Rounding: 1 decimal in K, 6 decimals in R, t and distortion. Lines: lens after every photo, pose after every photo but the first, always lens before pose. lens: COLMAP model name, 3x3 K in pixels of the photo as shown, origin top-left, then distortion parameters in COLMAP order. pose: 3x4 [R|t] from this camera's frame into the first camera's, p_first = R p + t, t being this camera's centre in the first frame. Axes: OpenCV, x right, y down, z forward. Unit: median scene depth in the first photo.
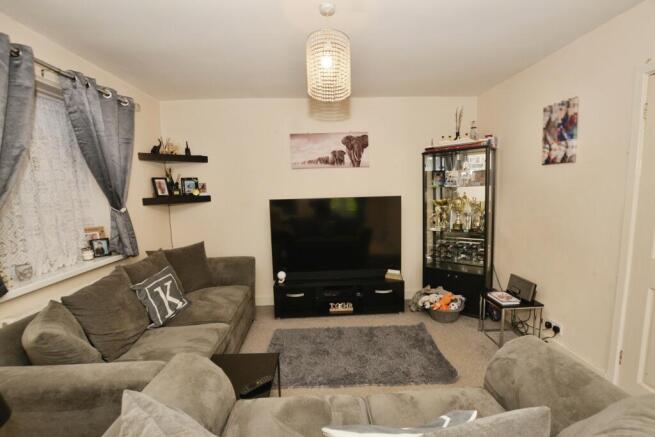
lens RADIAL K [[290.9, 0, 327.5], [0, 290.9, 218.5], [0, 0, 1]] dist [-0.018907, 0.000310]
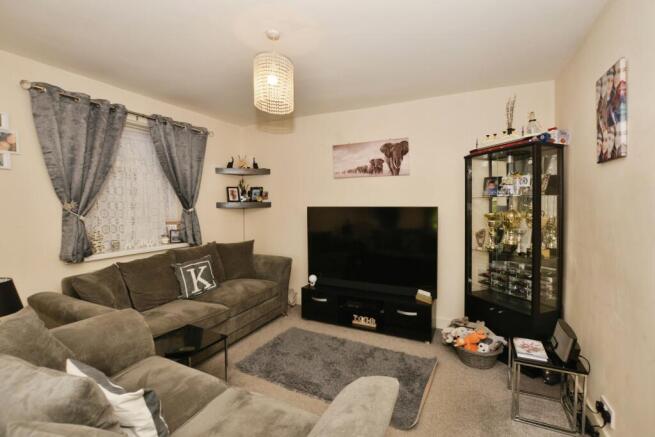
lens RADIAL K [[291.3, 0, 328.0], [0, 291.3, 214.5], [0, 0, 1]] dist [-0.015722, 0.000270]
pose [[0.878373, 0.039425, -0.476348, 0.390821], [-0.067599, 0.996822, -0.042148, 0.004509], [0.473172, 0.069223, 0.878246, 0.083395]]
